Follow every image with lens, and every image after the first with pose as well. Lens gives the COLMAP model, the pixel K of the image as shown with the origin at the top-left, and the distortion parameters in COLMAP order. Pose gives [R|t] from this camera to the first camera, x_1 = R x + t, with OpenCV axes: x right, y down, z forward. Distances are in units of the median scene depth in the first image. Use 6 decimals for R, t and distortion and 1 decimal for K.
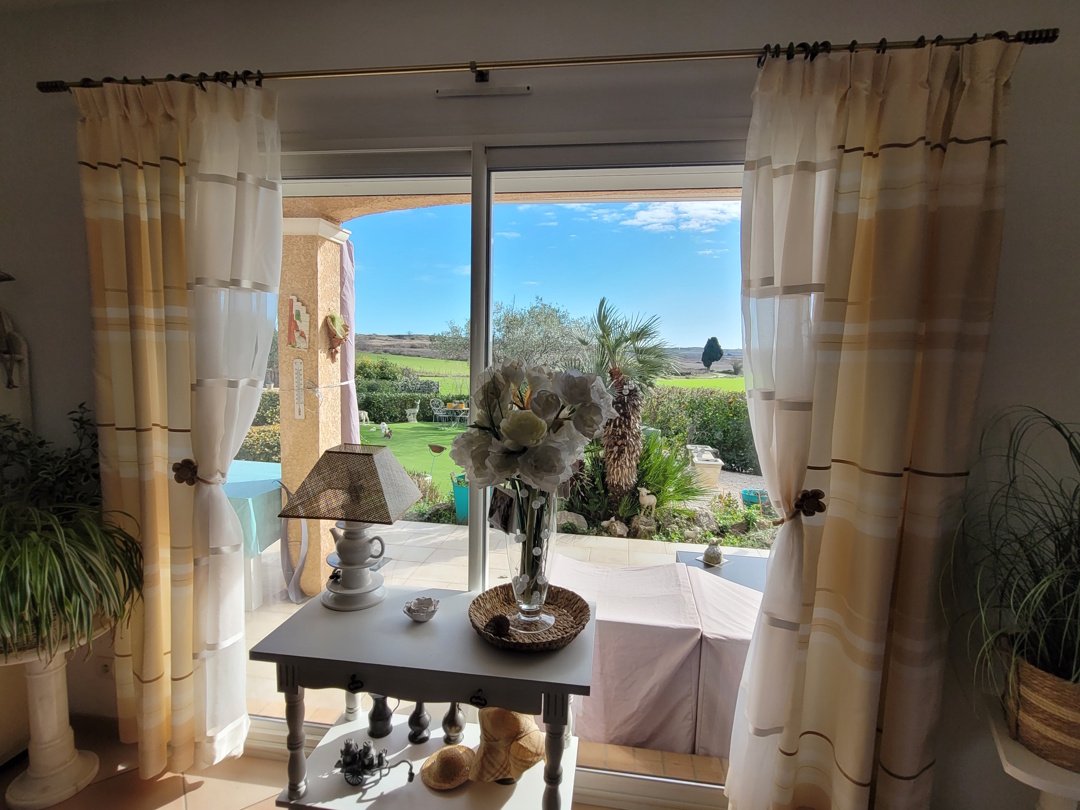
lens RADIAL K [[543.4, 0, 543.7], [0, 543.4, 417.2], [0, 0, 1]] dist [-0.001567, -0.000999]
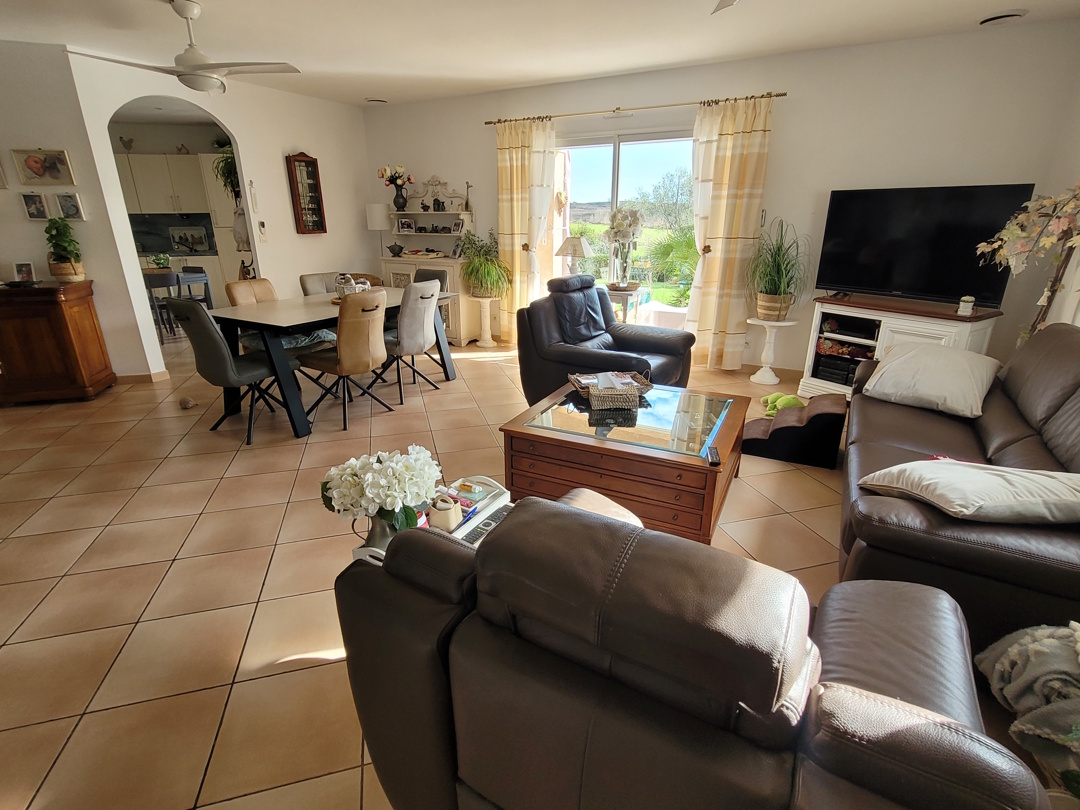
lens RADIAL K [[543.4, 0, 543.7], [0, 543.4, 417.2], [0, 0, 1]] dist [-0.001567, -0.000999]
pose [[0.938529, 0.092988, -0.332442, 0.675483], [-0.015111, 0.973180, 0.229549, 0.367205], [0.344871, -0.210415, 0.914762, -2.328008]]
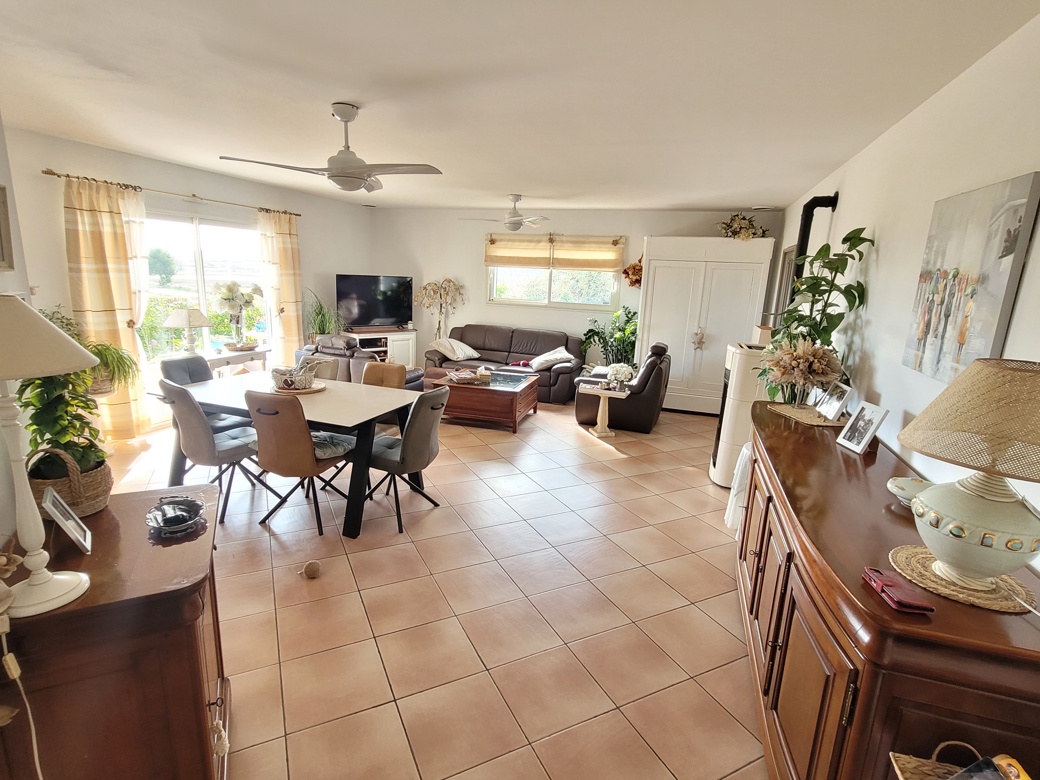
lens RADIAL K [[523.3, 0, 523.6], [0, 523.3, 401.7], [0, 0, 1]] dist [-0.001567, -0.000999]
pose [[0.163934, -0.246501, 0.955177, -3.223991], [0.097948, 0.967559, 0.232886, 0.063463], [-0.981597, 0.055380, 0.182760, -1.580345]]
